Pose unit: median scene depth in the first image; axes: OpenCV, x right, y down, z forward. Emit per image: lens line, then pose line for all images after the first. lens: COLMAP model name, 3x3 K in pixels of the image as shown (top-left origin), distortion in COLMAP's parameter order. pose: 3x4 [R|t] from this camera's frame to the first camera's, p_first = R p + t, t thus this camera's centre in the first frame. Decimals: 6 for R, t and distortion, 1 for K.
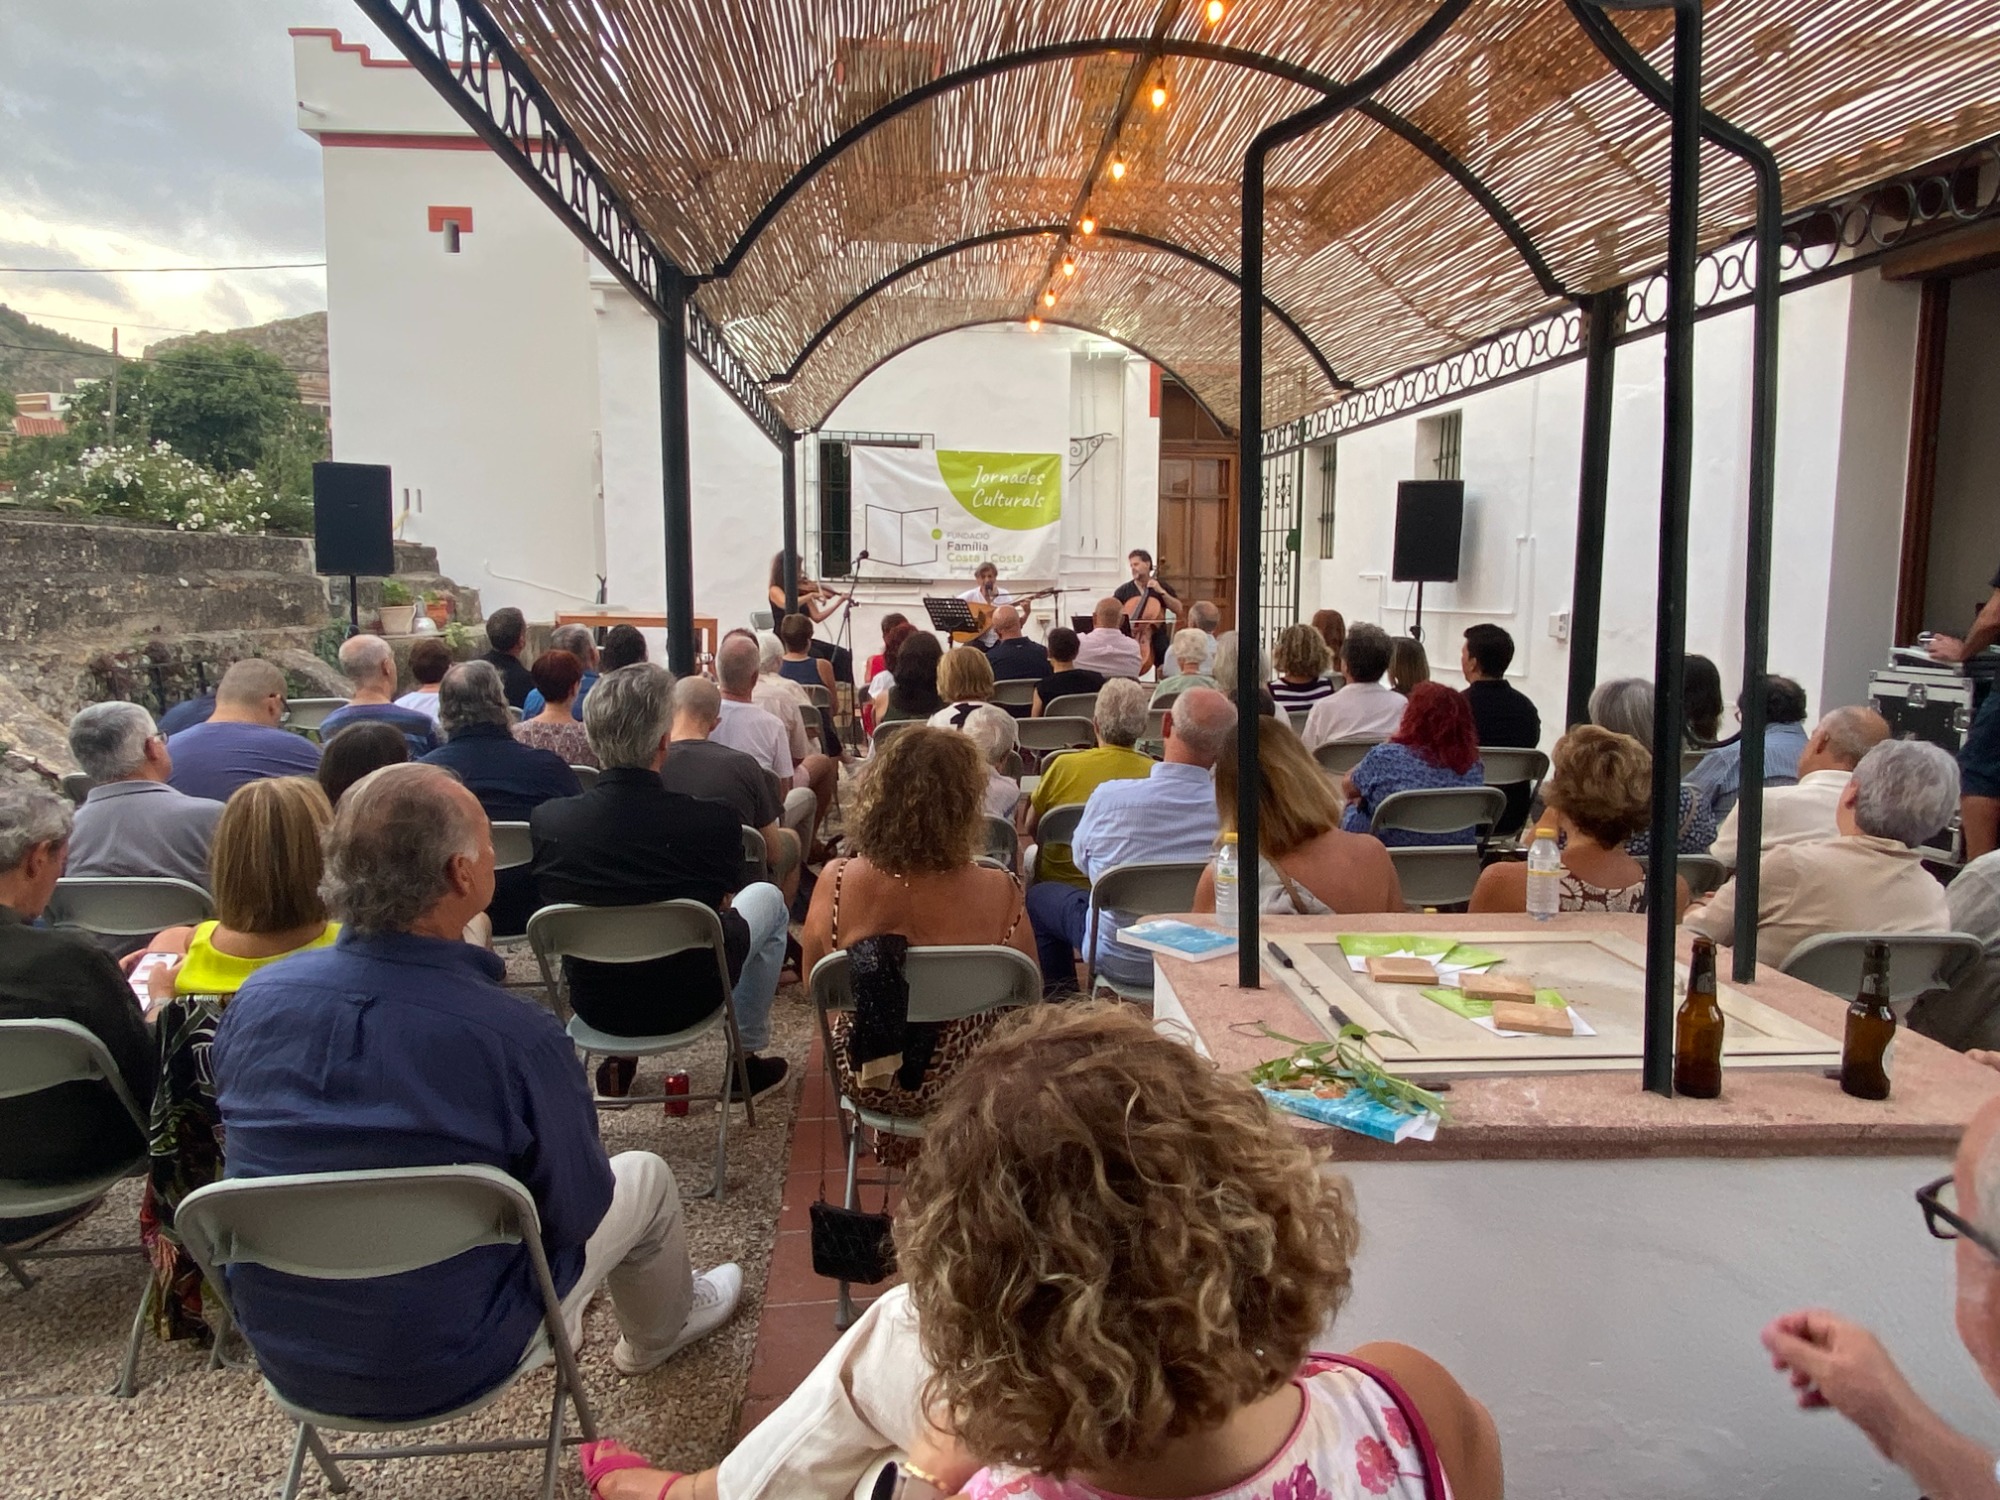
lens RADIAL K [[1295.1, 0, 971.2], [0, 1295.1, 736.5], [0, 0, 1]] dist [0.130907, -0.152517]
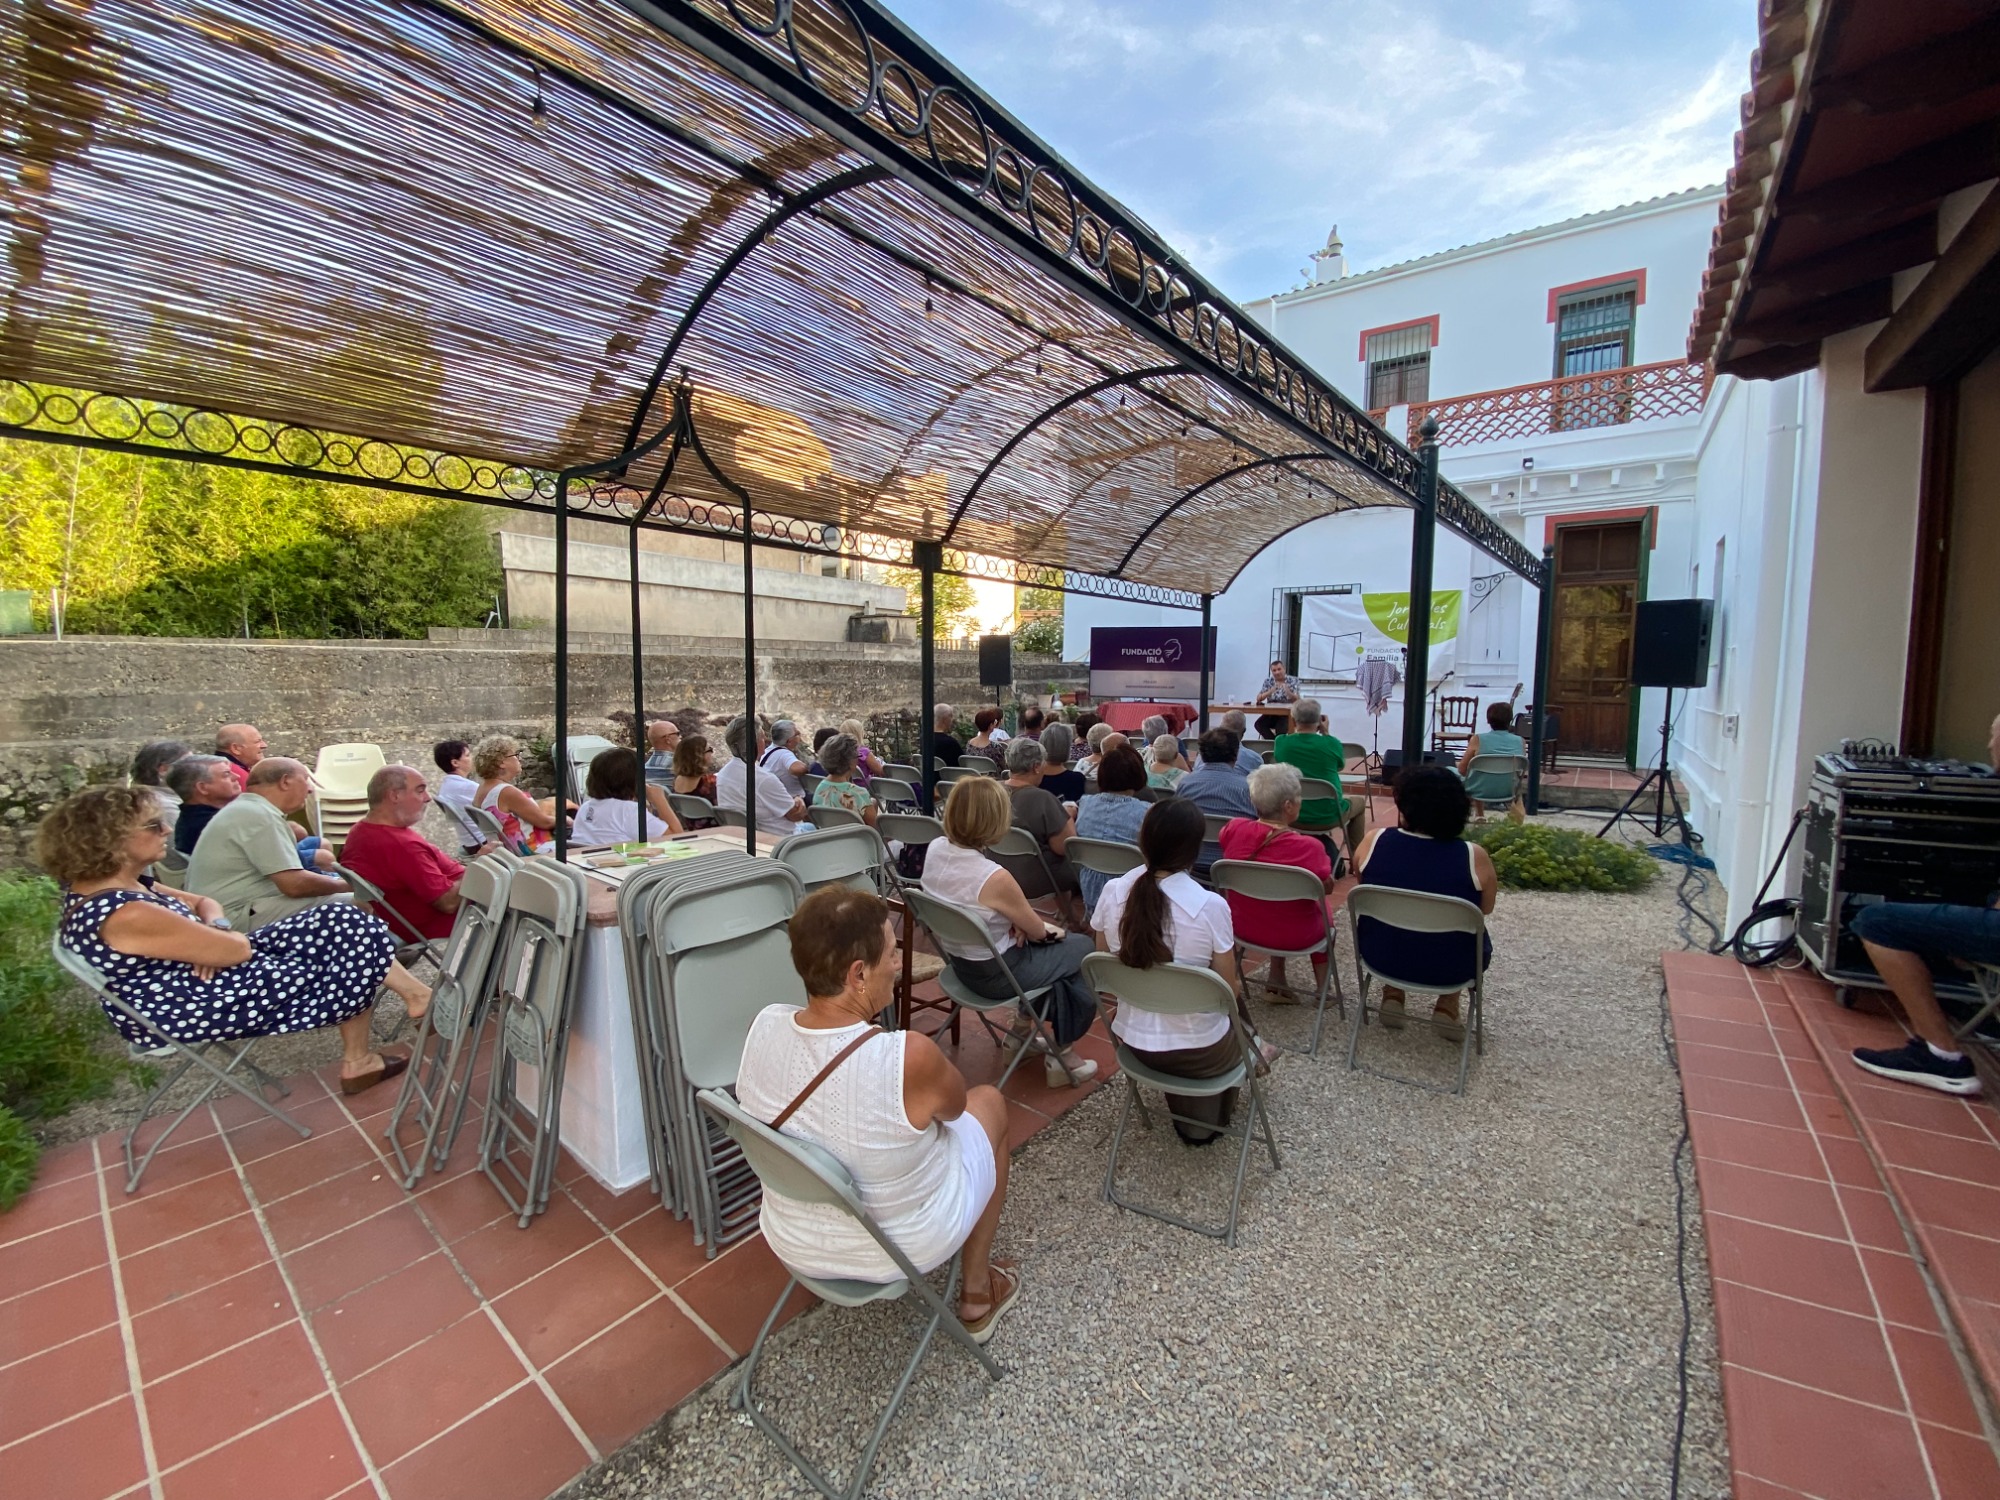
lens RADIAL K [[800.6, 0, 997.7], [0, 800.6, 750.7], [0, 0, 1]] dist [0.031765, -0.029362]
pose [[0.728443, 0.063849, -0.682125, 0.313219], [-0.085456, 0.996340, 0.002002, -0.009988], [0.679756, 0.056834, 0.731233, 0.062639]]
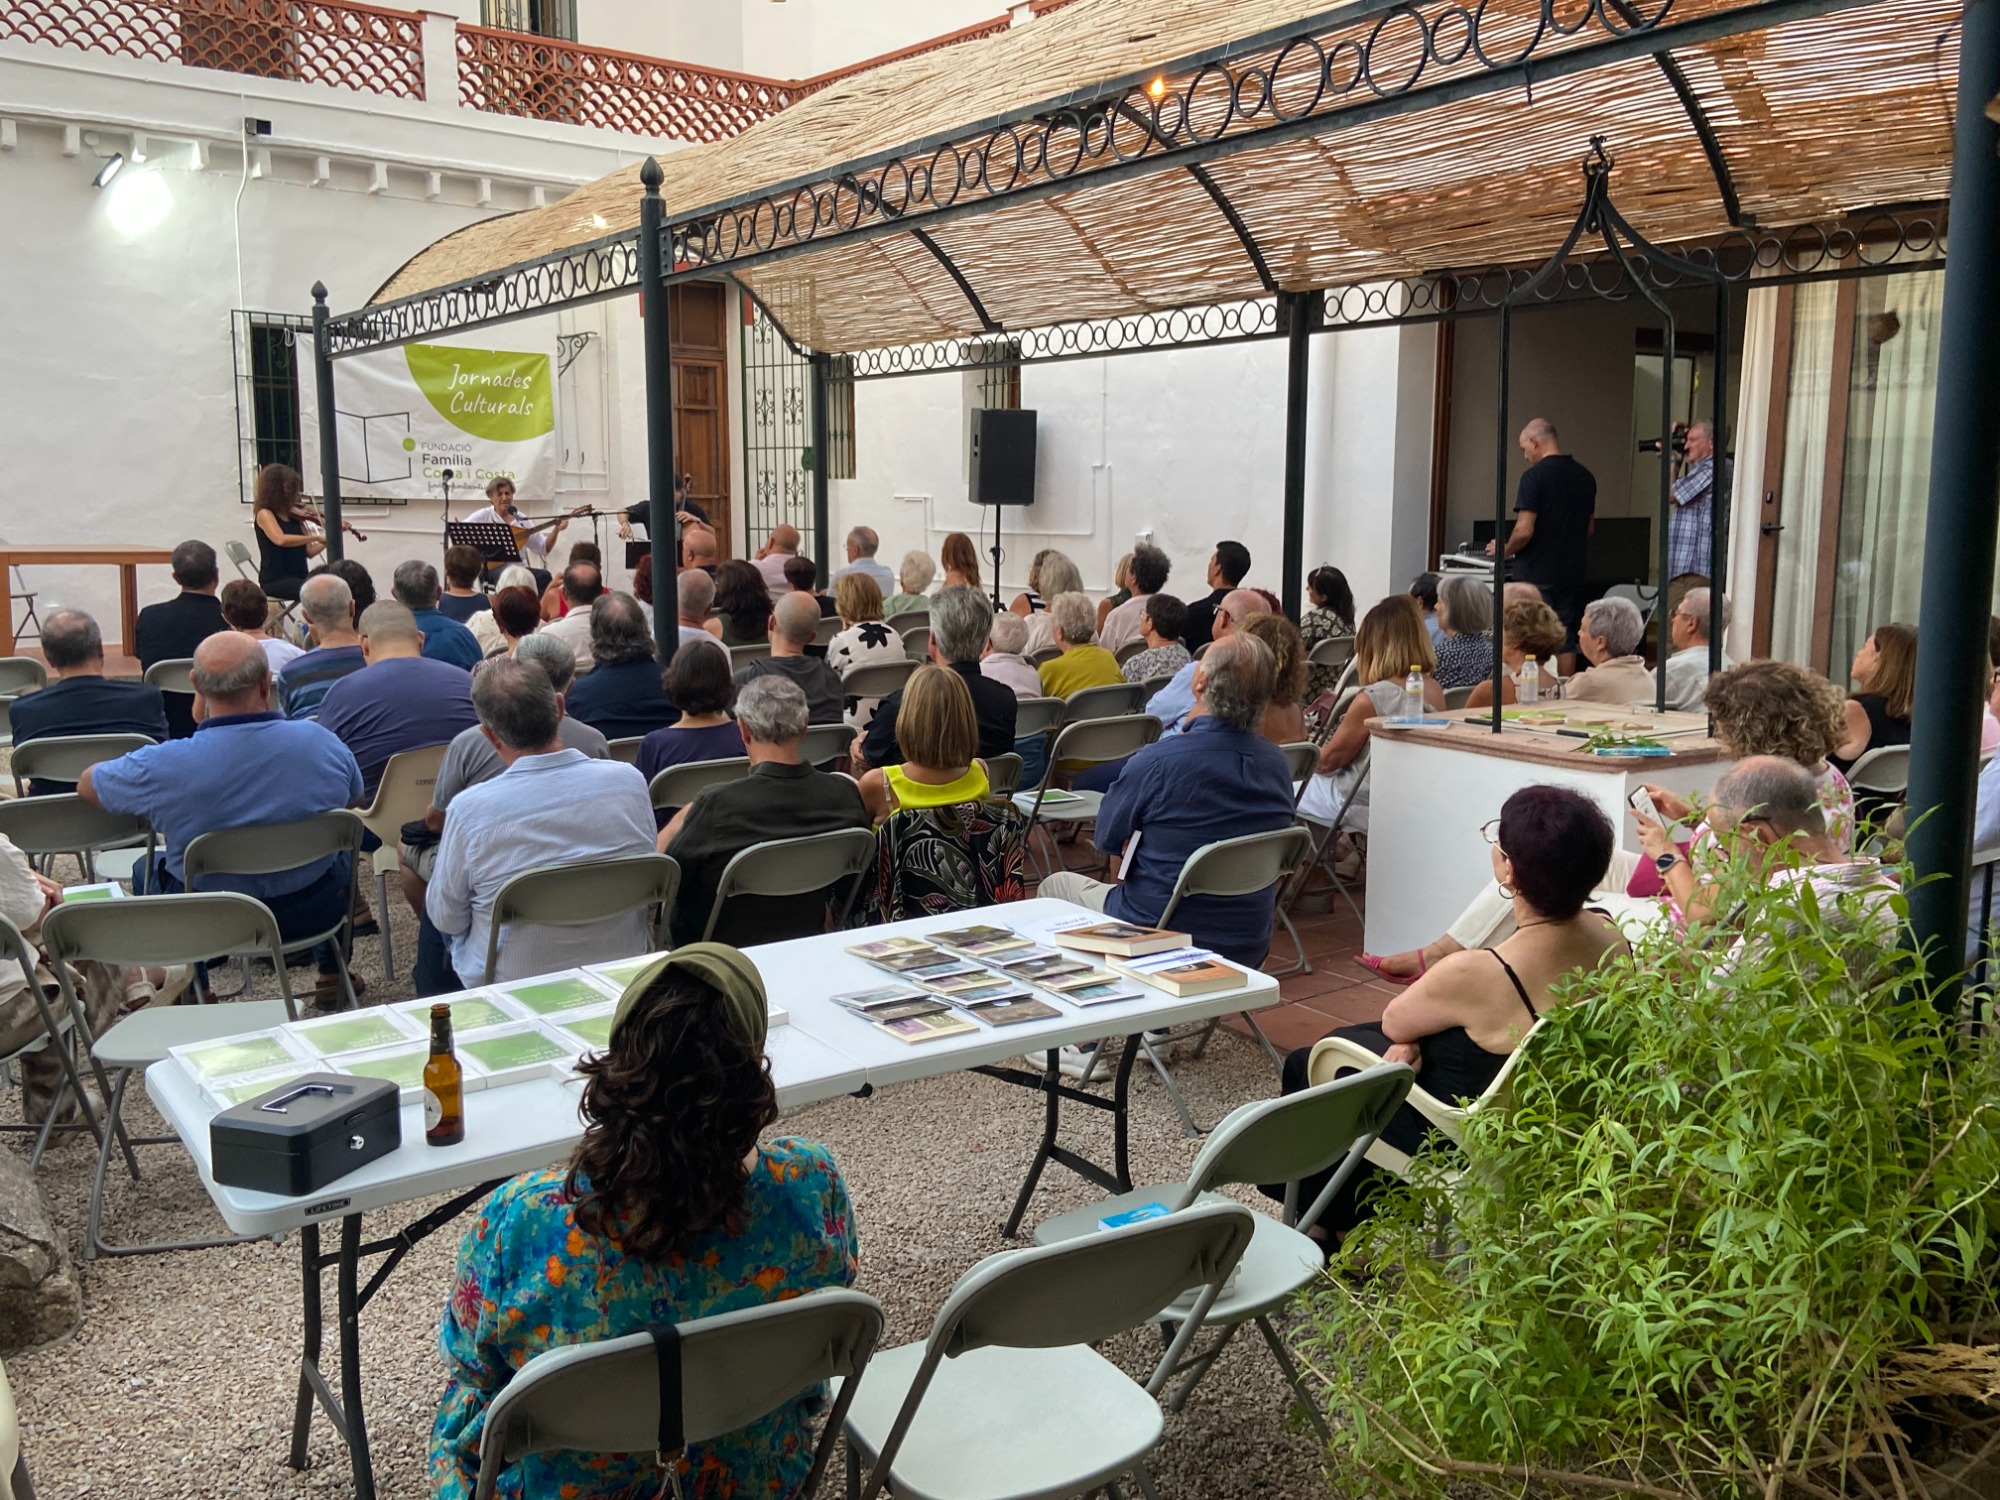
lens RADIAL K [[1709.0, 0, 994.0], [0, 1709.0, 718.2], [0, 0, 1]] dist [0.073035, 0.004689]
pose [[0.850579, -0.071298, 0.520991, -0.301965], [0.065390, 0.997416, 0.029741, 0.009332], [-0.521765, 0.008771, 0.853044, -0.130198]]
